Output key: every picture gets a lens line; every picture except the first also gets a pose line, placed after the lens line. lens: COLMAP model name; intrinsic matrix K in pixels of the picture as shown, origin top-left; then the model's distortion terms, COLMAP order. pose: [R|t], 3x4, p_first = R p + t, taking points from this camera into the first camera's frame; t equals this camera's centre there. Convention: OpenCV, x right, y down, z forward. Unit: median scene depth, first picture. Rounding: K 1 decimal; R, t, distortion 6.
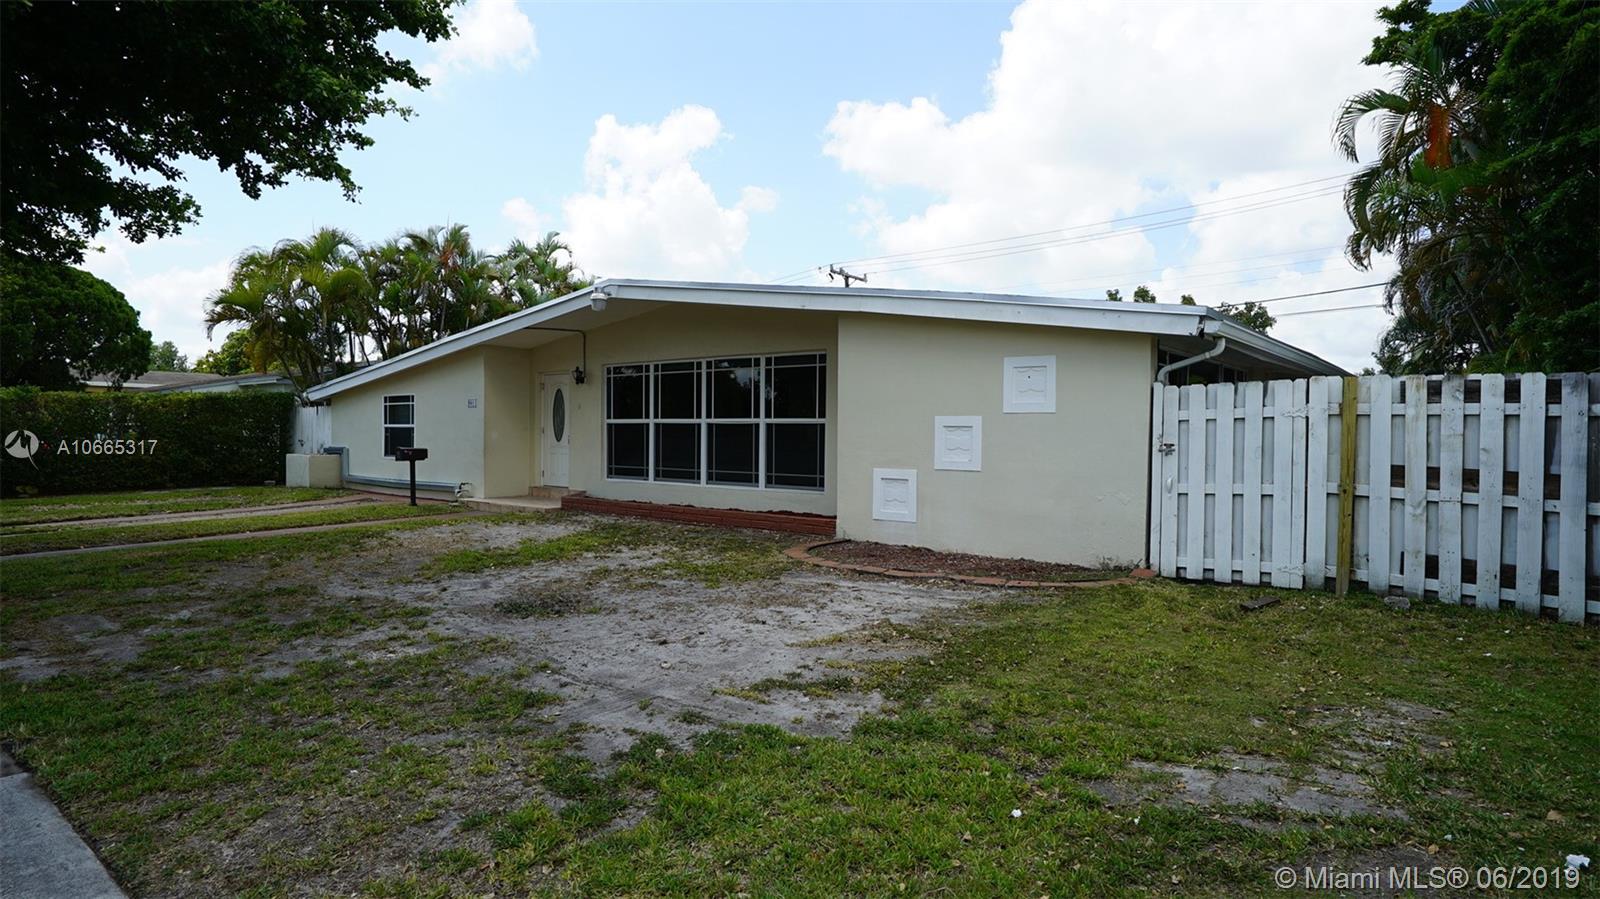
lens RADIAL K [[893.3, 0, 800.0], [0, 893.3, 449.5], [0, 0, 1]] dist [-0.025312, 0.000001]
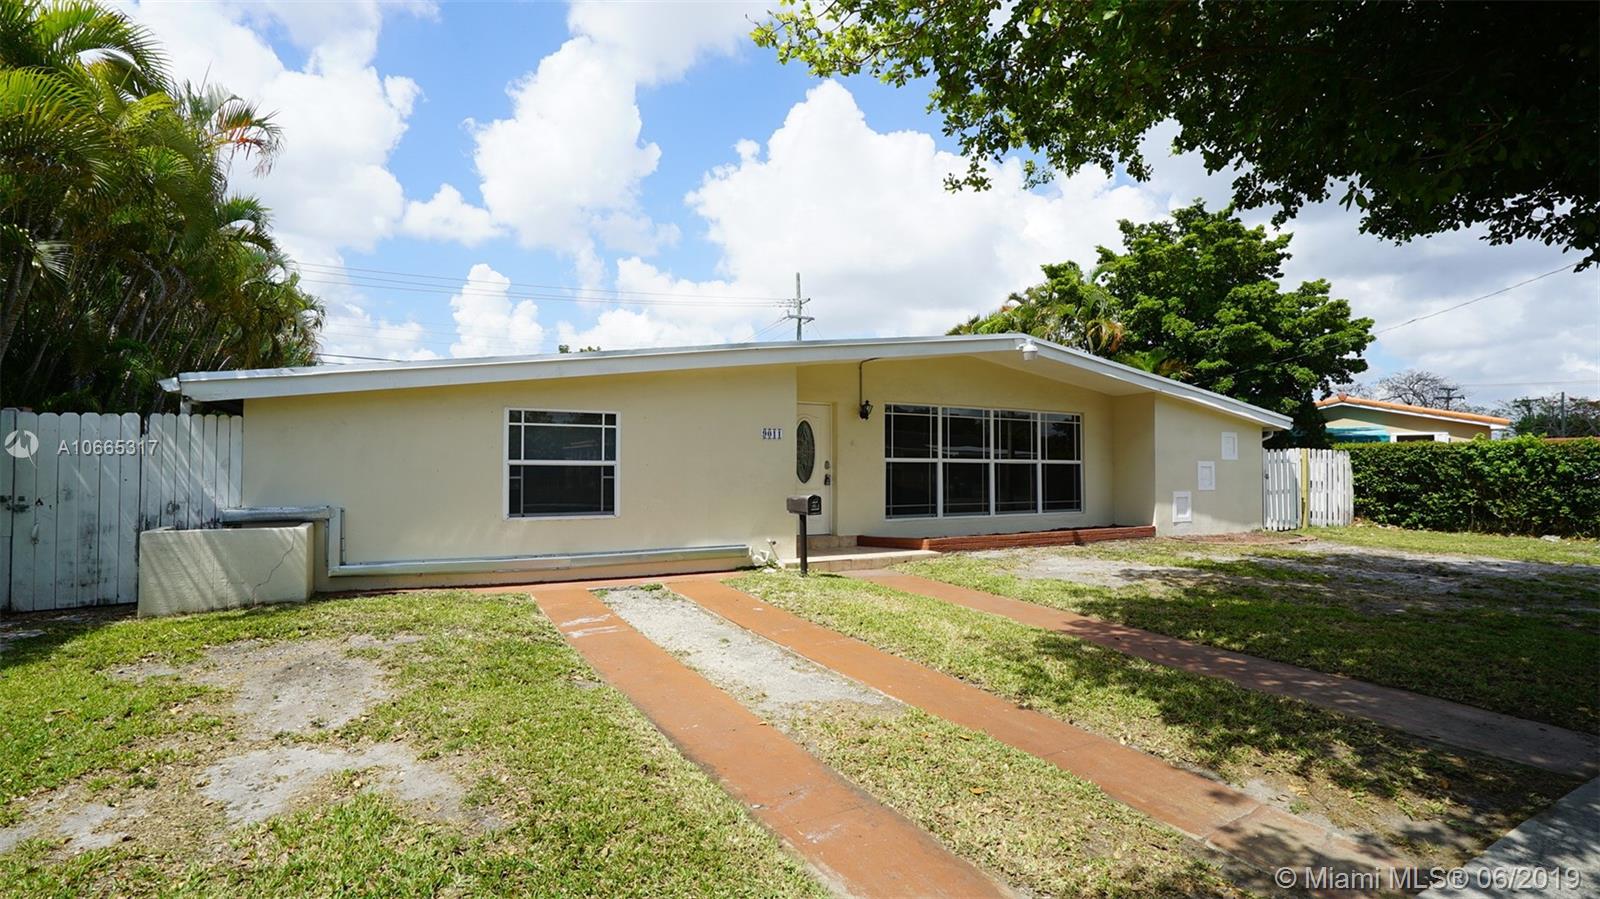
lens RADIAL K [[736.3, 0, 803.3], [0, 736.3, 452.5], [0, 0, 1]] dist [-0.064894, 0.027629]
pose [[0.371788, 0.012797, 0.928230, -1.088114], [0.015538, 0.999679, -0.020005, -0.027523], [-0.928188, 0.021860, 0.371470, 0.865861]]
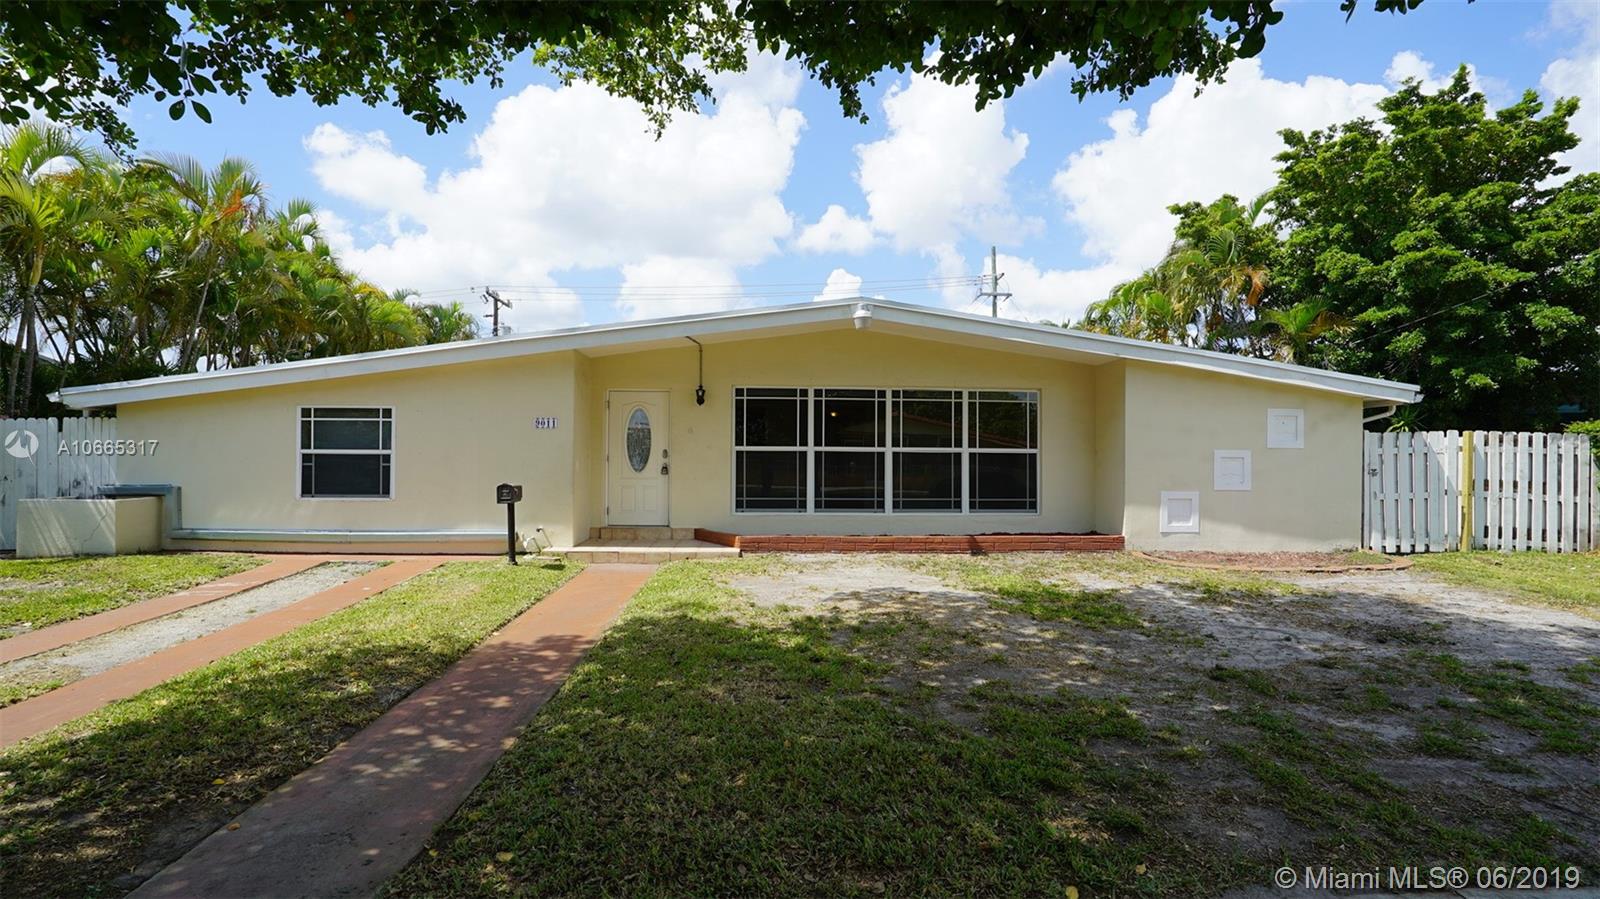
lens RADIAL K [[736.3, 0, 803.3], [0, 736.3, 452.5], [0, 0, 1]] dist [-0.064894, 0.027629]
pose [[0.736633, -0.001406, 0.676291, -0.731102], [0.011234, 0.999885, -0.010158, -0.021252], [-0.676200, 0.015080, 0.736564, 0.453954]]
